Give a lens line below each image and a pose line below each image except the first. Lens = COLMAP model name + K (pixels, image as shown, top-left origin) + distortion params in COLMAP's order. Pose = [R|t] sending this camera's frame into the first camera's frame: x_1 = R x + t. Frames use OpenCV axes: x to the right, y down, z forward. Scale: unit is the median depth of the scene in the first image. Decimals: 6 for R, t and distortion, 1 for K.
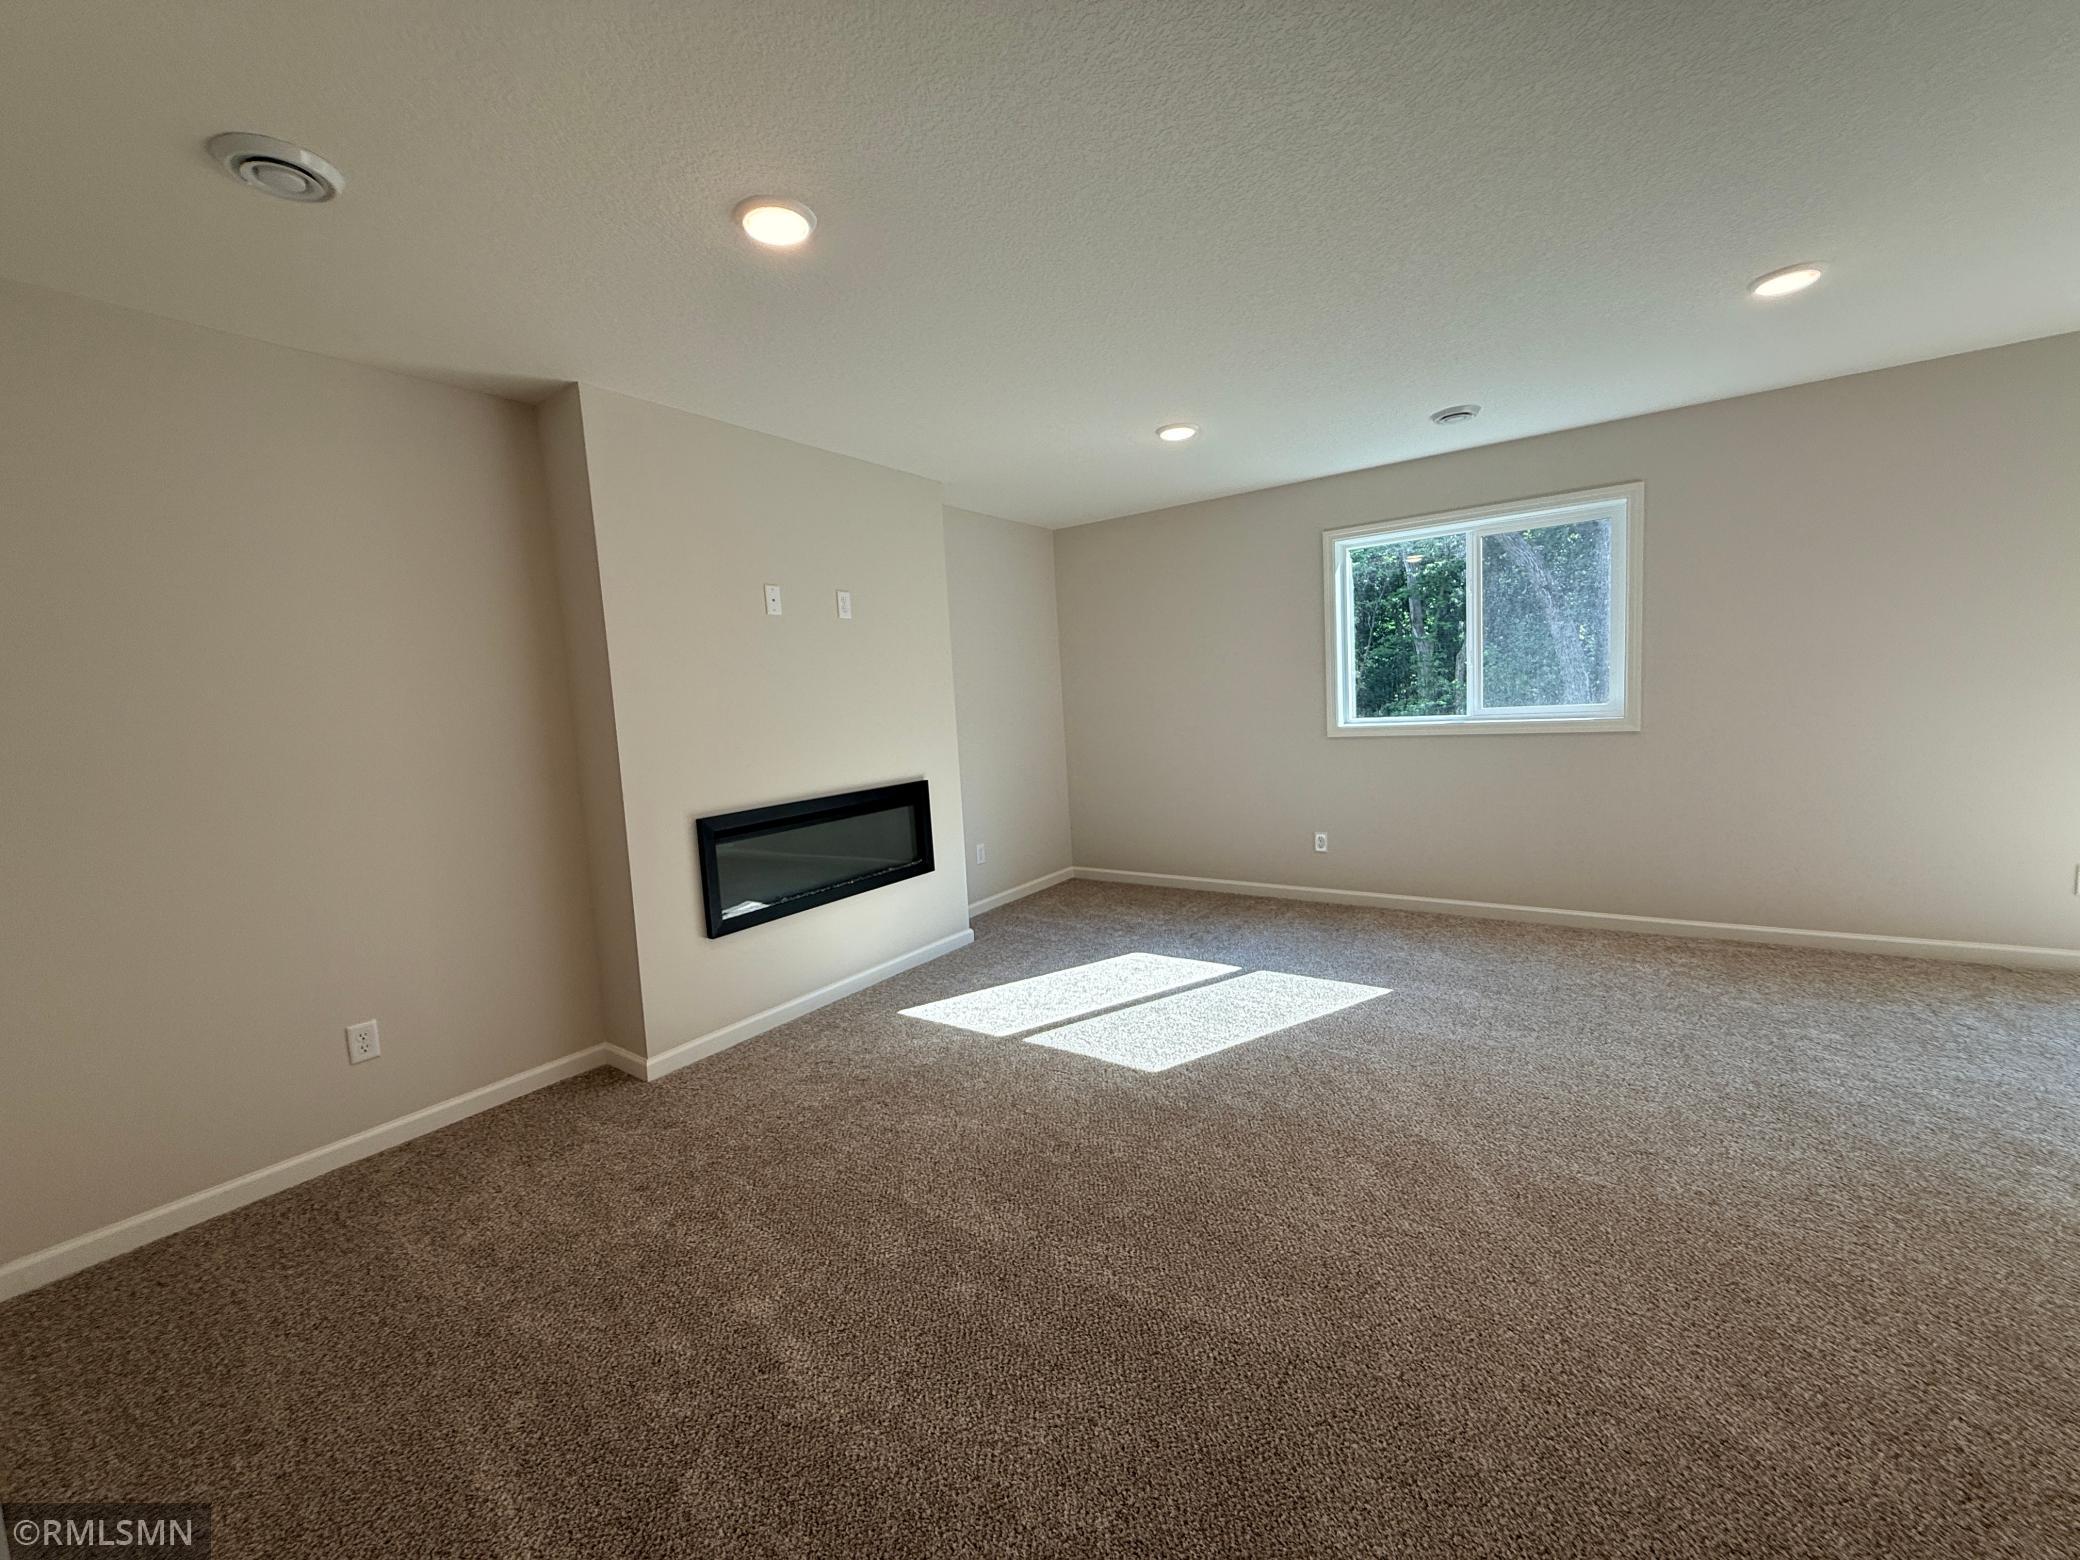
lens RADIAL K [[830.2, 0, 1040.0], [0, 830.2, 780.0], [0, 0, 1]] dist [0.000073, 0.000039]
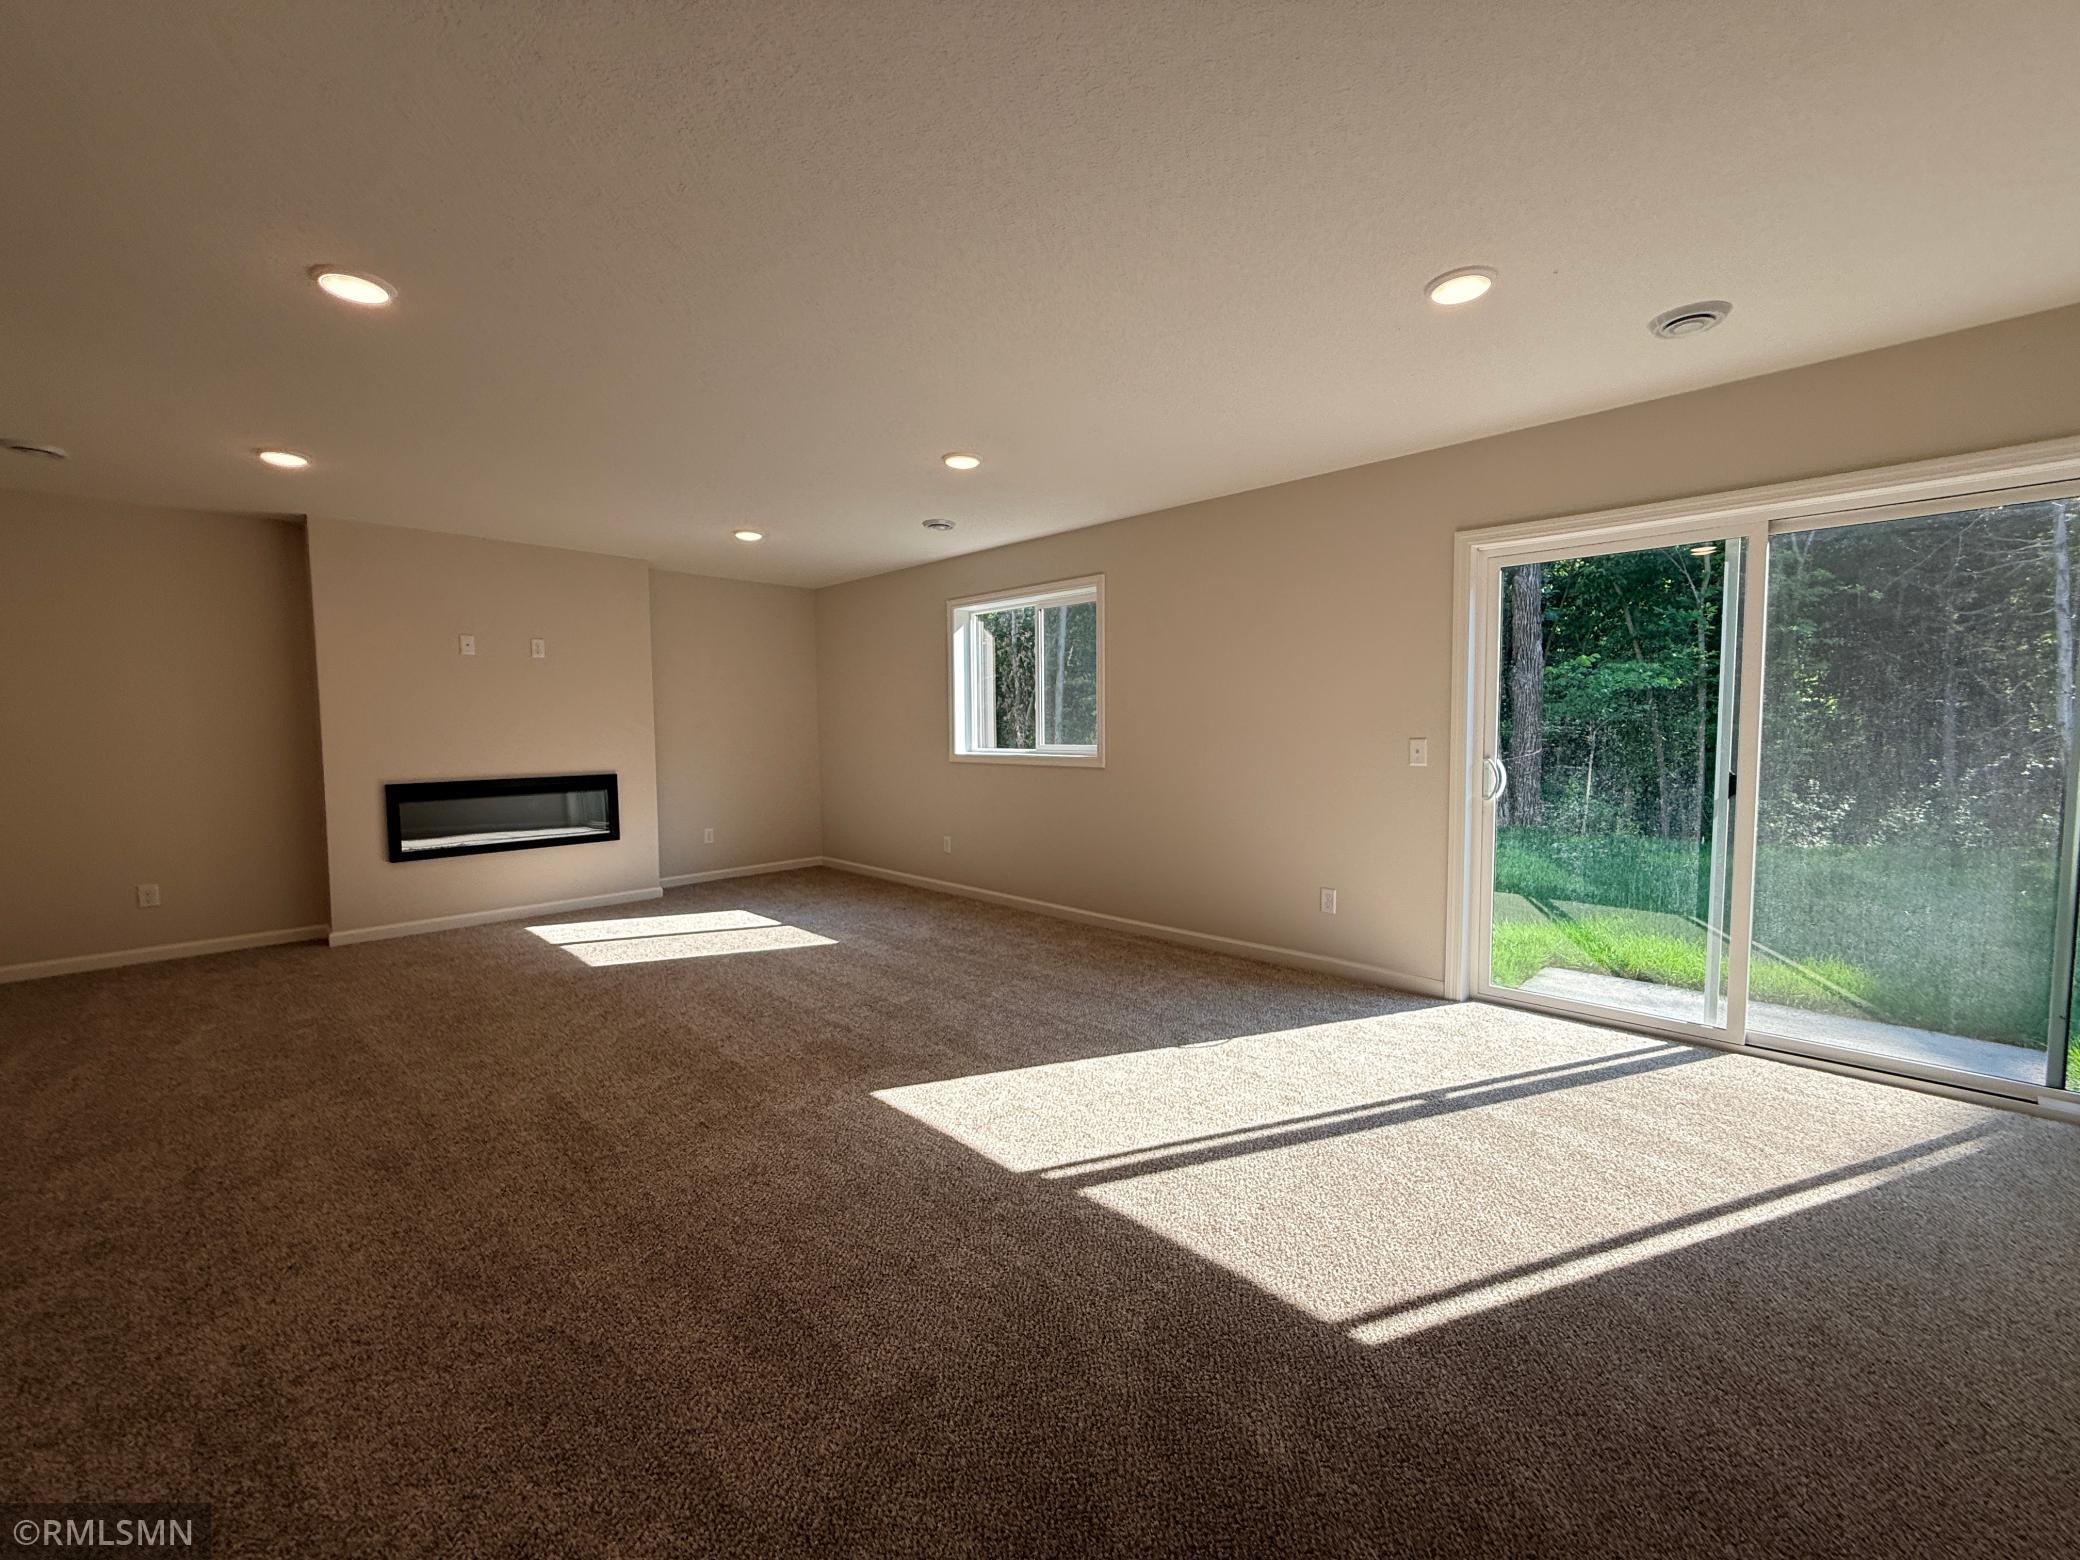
lens RADIAL K [[830.2, 0, 1040.0], [0, 830.2, 780.0], [0, 0, 1]] dist [0.000073, 0.000039]
pose [[0.984653, 0.058931, -0.164275, 0.905934], [-0.063467, 0.997730, -0.022498, -0.004126], [0.162576, 0.032579, 0.986158, -0.291007]]
